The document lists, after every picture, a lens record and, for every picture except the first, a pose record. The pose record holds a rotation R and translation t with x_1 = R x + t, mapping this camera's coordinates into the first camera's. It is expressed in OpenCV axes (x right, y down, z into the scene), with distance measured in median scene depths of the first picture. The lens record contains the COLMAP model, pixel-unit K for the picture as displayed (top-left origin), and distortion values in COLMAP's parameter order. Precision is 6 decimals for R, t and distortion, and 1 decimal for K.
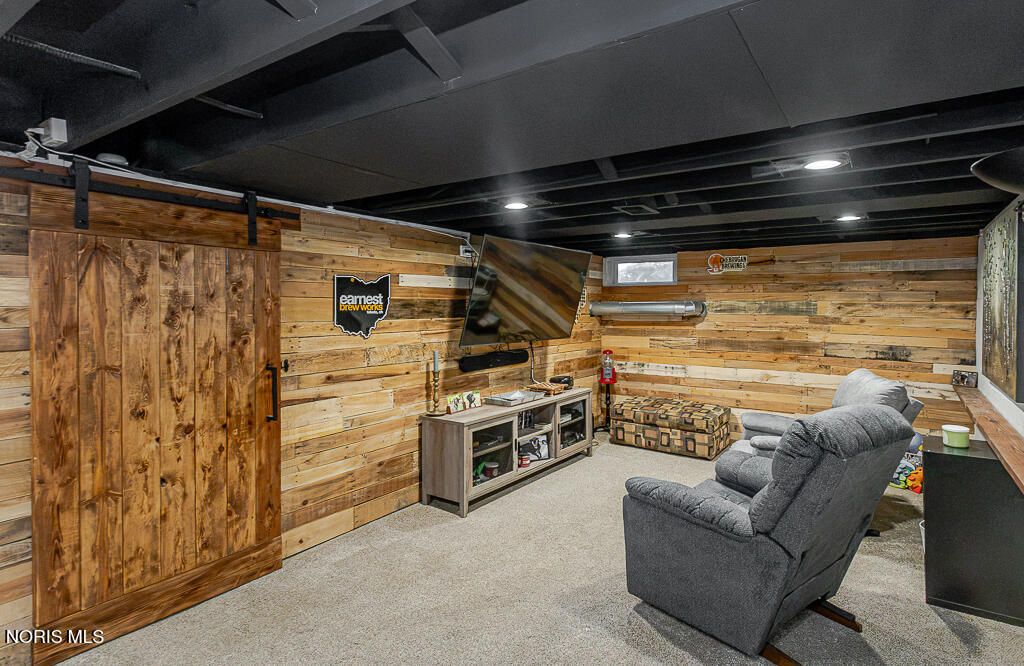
lens RADIAL K [[547.6, 0, 518.6], [0, 547.6, 307.9], [0, 0, 1]] dist [0.006637, 0.000526]
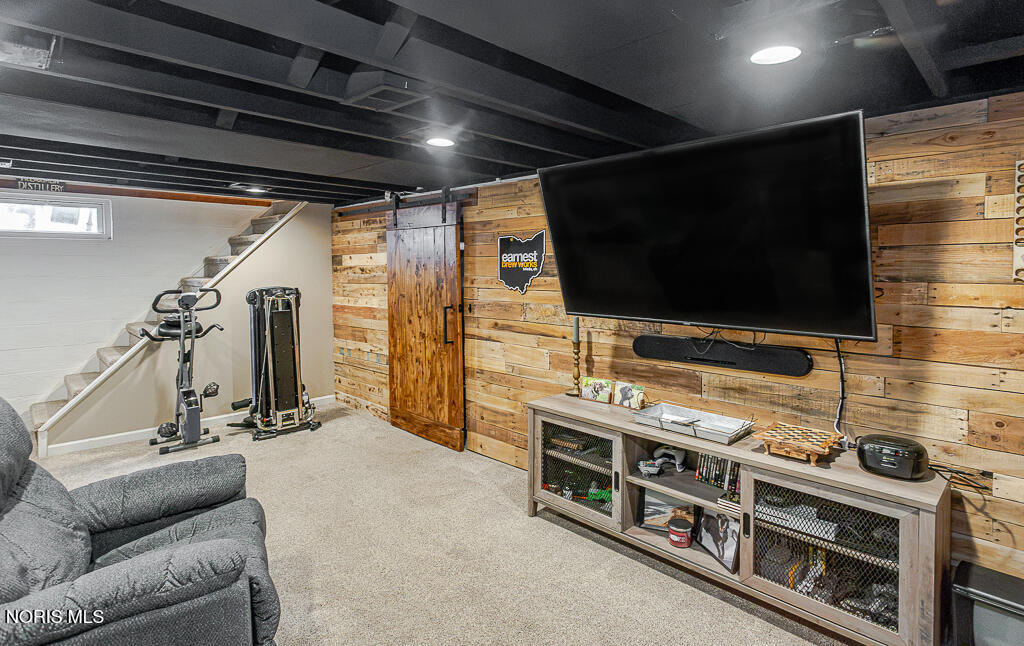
lens RADIAL K [[524.1, 0, 533.4], [0, 524.1, 279.9], [0, 0, 1]] dist [-0.006197, -0.000473]
pose [[-0.162978, 0.022098, -0.986382, 0.732139], [-0.001996, 0.999740, 0.022727, 0.005885], [0.986628, 0.005673, -0.162891, 1.224738]]
